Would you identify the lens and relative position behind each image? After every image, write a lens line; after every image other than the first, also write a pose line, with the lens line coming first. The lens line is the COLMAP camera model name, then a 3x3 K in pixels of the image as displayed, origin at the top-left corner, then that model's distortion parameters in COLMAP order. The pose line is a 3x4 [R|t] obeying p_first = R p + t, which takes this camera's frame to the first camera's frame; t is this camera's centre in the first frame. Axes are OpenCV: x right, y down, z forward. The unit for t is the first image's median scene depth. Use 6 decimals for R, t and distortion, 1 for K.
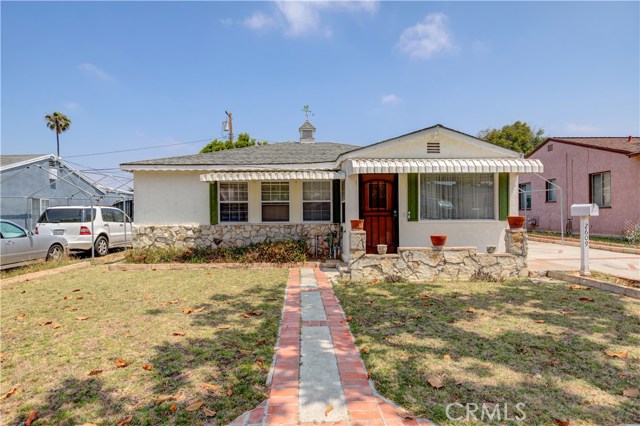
lens RADIAL K [[359.0, 0, 318.2], [0, 359.0, 213.4], [0, 0, 1]] dist [0.000969, -0.000138]
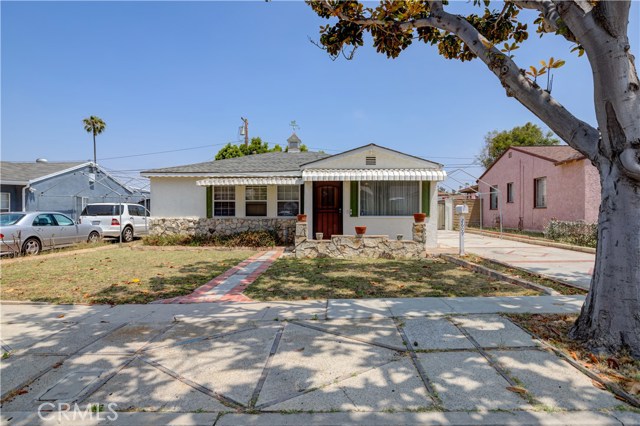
lens RADIAL K [[364.0, 0, 320.0], [0, 364.0, 213.0], [0, 0, 1]] dist [0.000656, 0.000613]
pose [[0.997482, 0.010043, -0.070209, 0.209208], [-0.009895, 0.999948, 0.002462, 0.005359], [0.070230, -0.001761, 0.997529, -0.301682]]
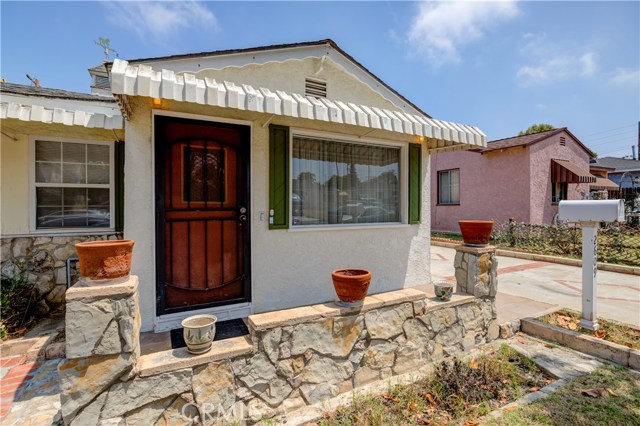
lens RADIAL K [[296.6, 0, 315.6], [0, 296.6, 208.4], [0, 0, 1]] dist [-0.016452, 0.000314]
pose [[0.902799, 0.004652, 0.430037, 0.119273], [-0.006713, 0.999972, 0.003274, -0.008060], [-0.430009, -0.005843, 0.902806, 0.545053]]
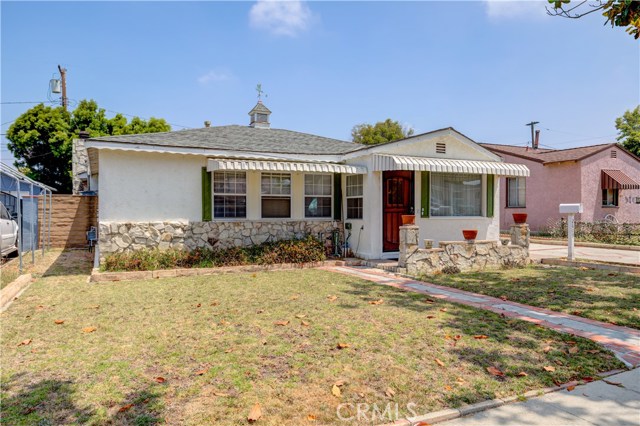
lens RADIAL K [[435.5, 0, 320.0], [0, 435.5, 213.0], [0, 0, 1]] dist [0.025688, 0.000156]
pose [[0.911705, 0.008488, 0.410757, -0.477670], [-0.008825, 0.999960, -0.001075, 0.011156], [-0.410750, -0.002645, 0.911744, -0.022254]]
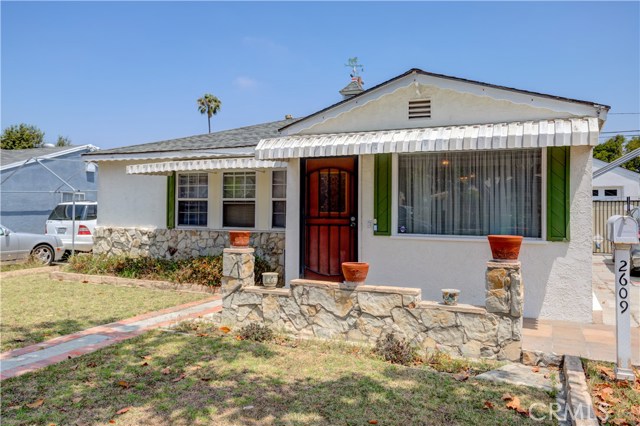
lens RADIAL K [[487.4, 0, 319.9], [0, 487.4, 198.1], [0, 0, 1]] dist [0.011892, 0.001703]
pose [[0.894668, 0.006217, -0.446689, 0.476870], [-0.015468, 0.999735, -0.017067, -0.022328], [0.446464, 0.022178, 0.894527, 0.208559]]
